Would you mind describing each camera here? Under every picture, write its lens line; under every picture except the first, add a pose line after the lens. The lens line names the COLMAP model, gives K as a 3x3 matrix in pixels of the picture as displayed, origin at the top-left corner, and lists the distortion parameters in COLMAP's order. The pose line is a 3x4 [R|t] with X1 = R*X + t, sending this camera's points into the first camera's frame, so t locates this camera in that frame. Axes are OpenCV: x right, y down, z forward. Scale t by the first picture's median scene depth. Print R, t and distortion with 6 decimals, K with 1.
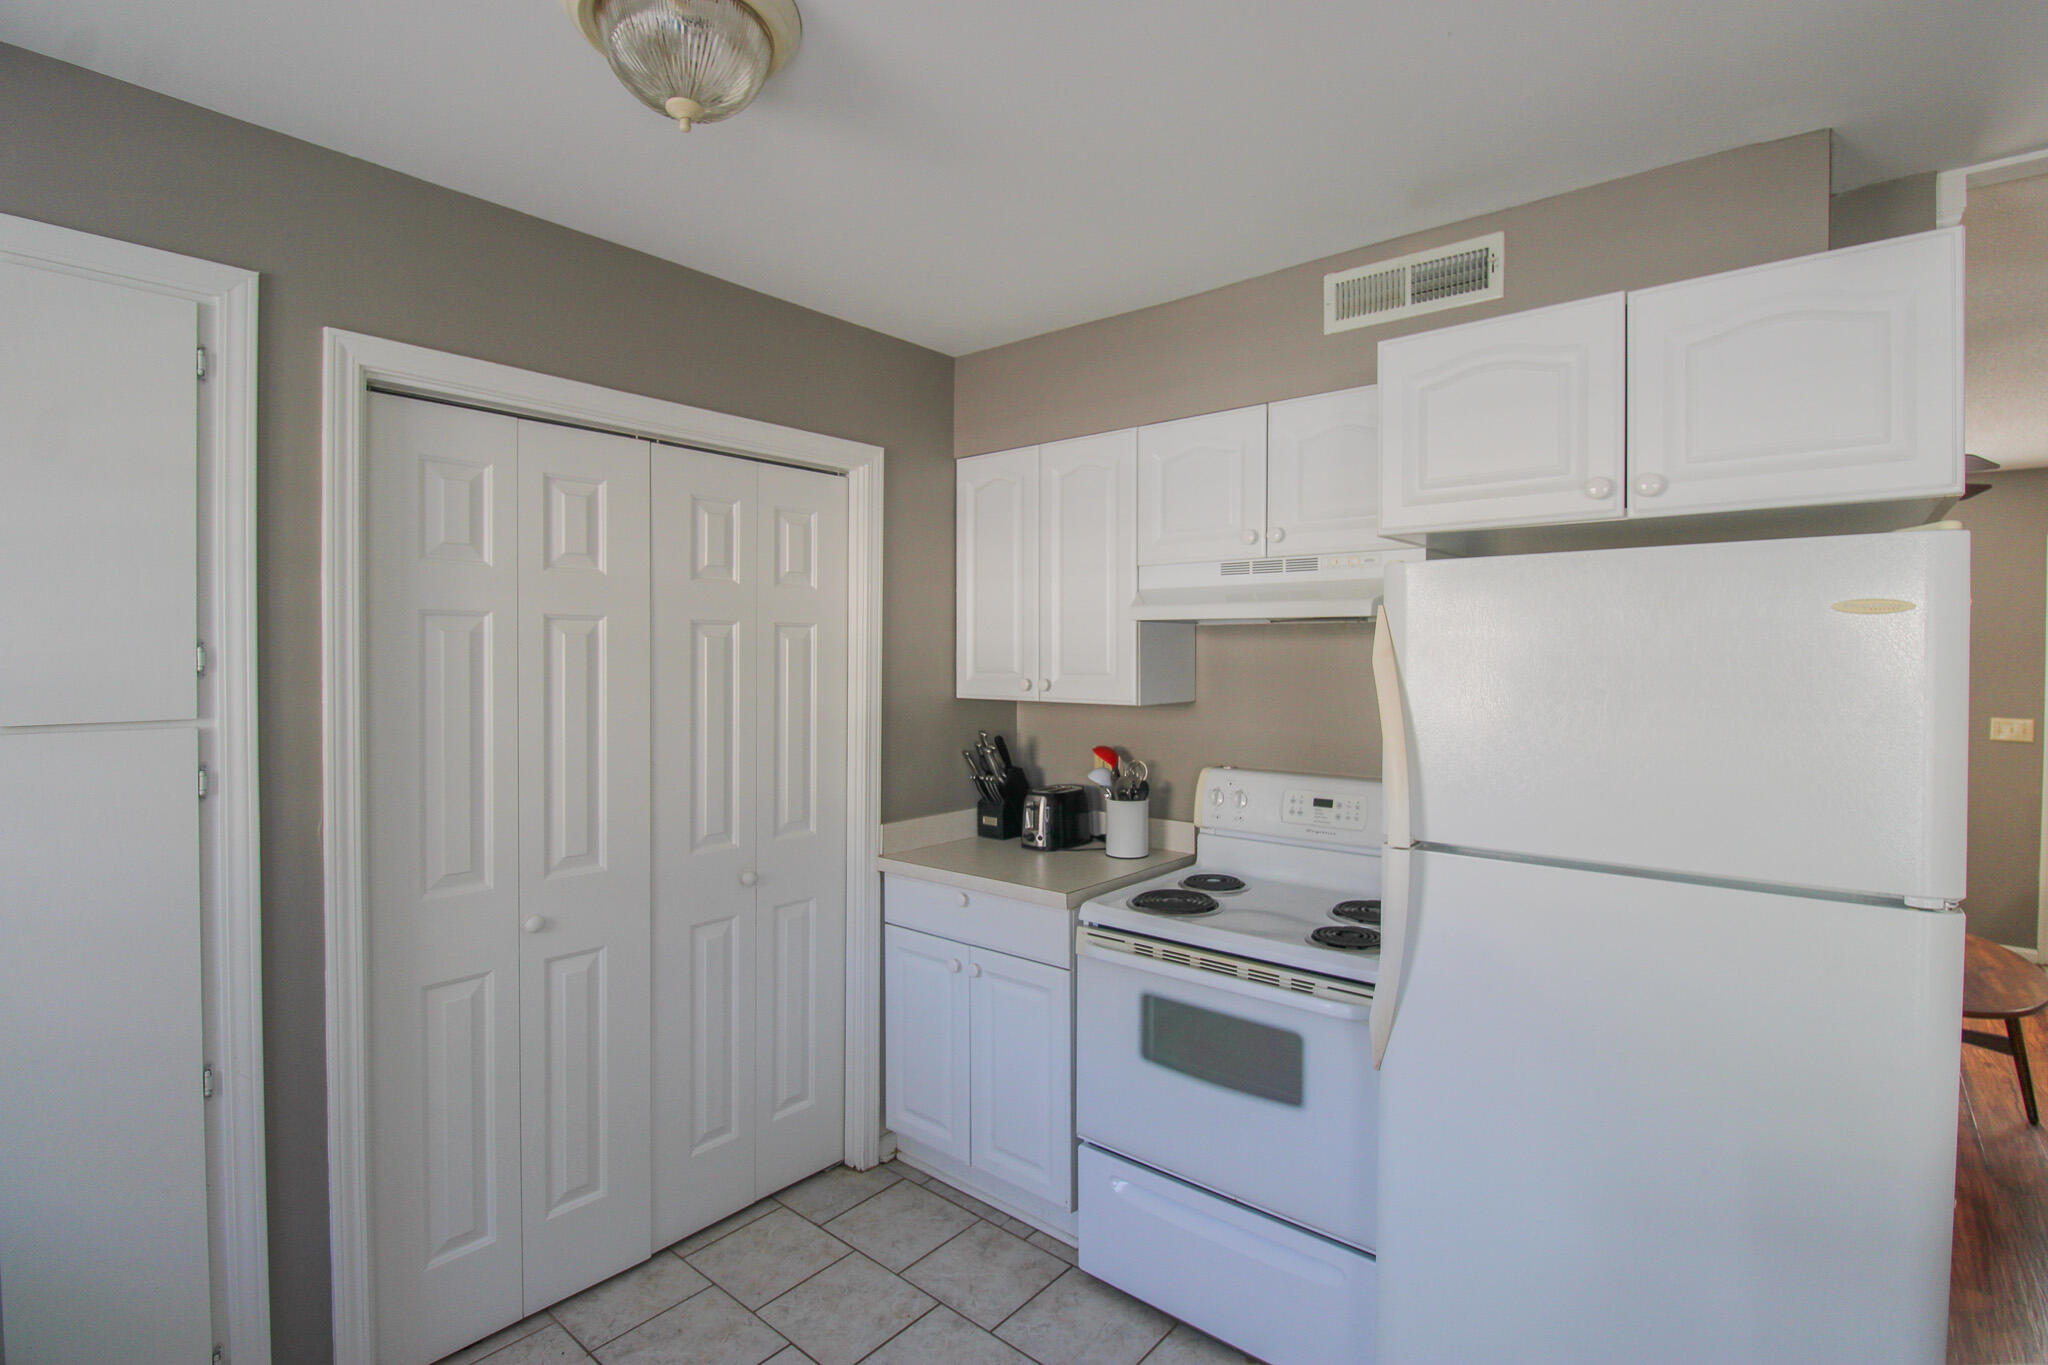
lens RADIAL K [[938.5, 0, 1025.6], [0, 938.5, 668.6], [0, 0, 1]] dist [-0.010295, -0.004515]
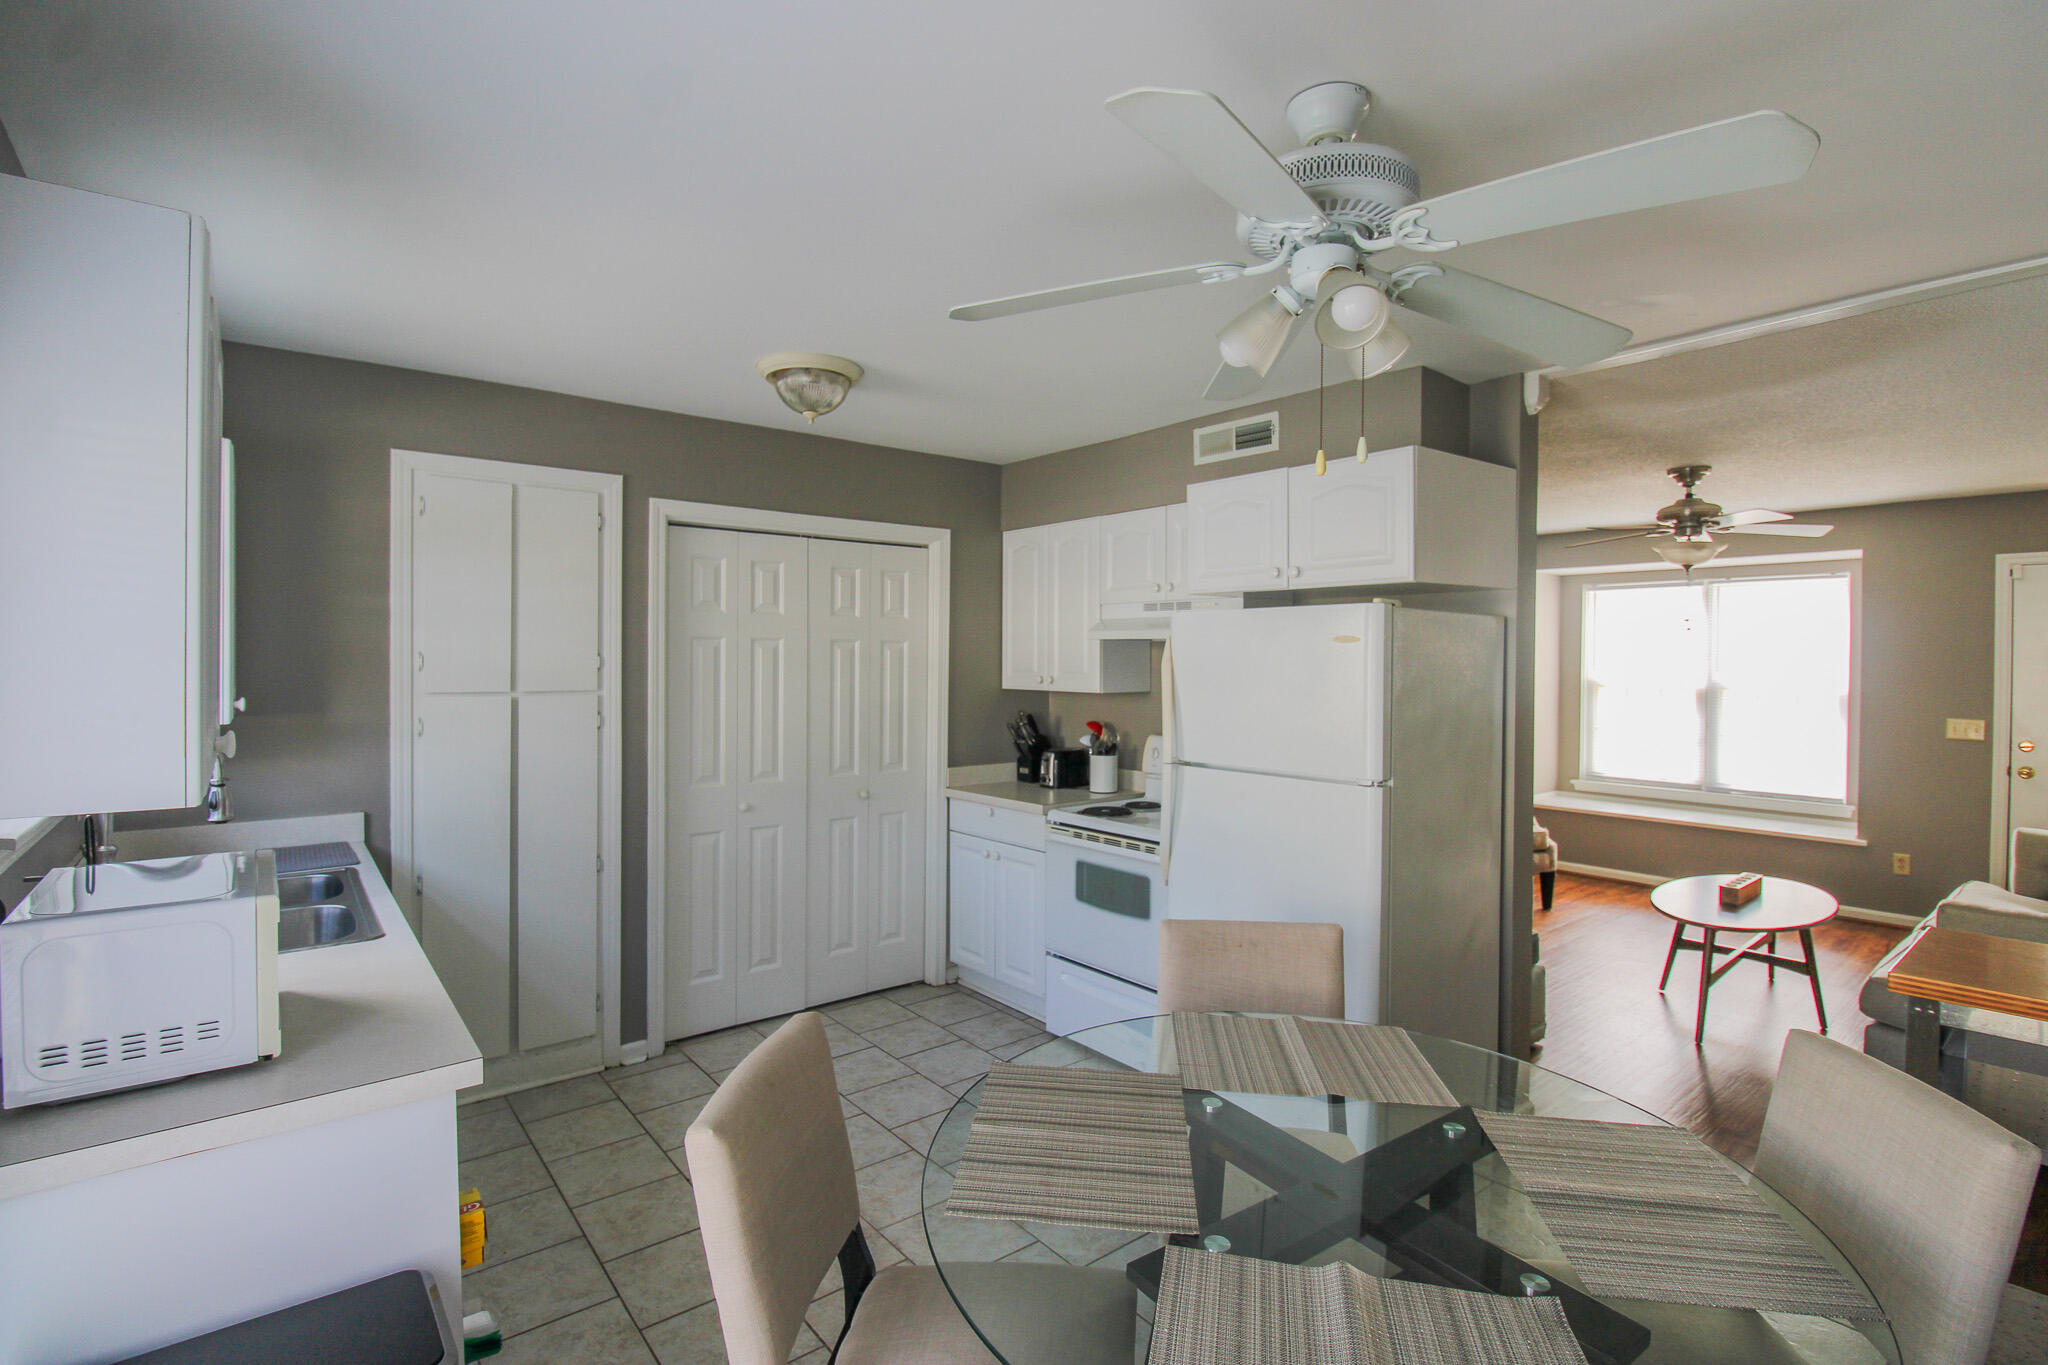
lens RADIAL K [[938.5, 0, 1022.1], [0, 938.5, 667.1], [0, 0, 1]] dist [-0.010295, -0.004515]
pose [[0.981544, 0.004609, -0.191183, 0.303475], [-0.005555, 0.999975, -0.004415, 0.004050], [0.191158, 0.005396, 0.981544, -0.593708]]
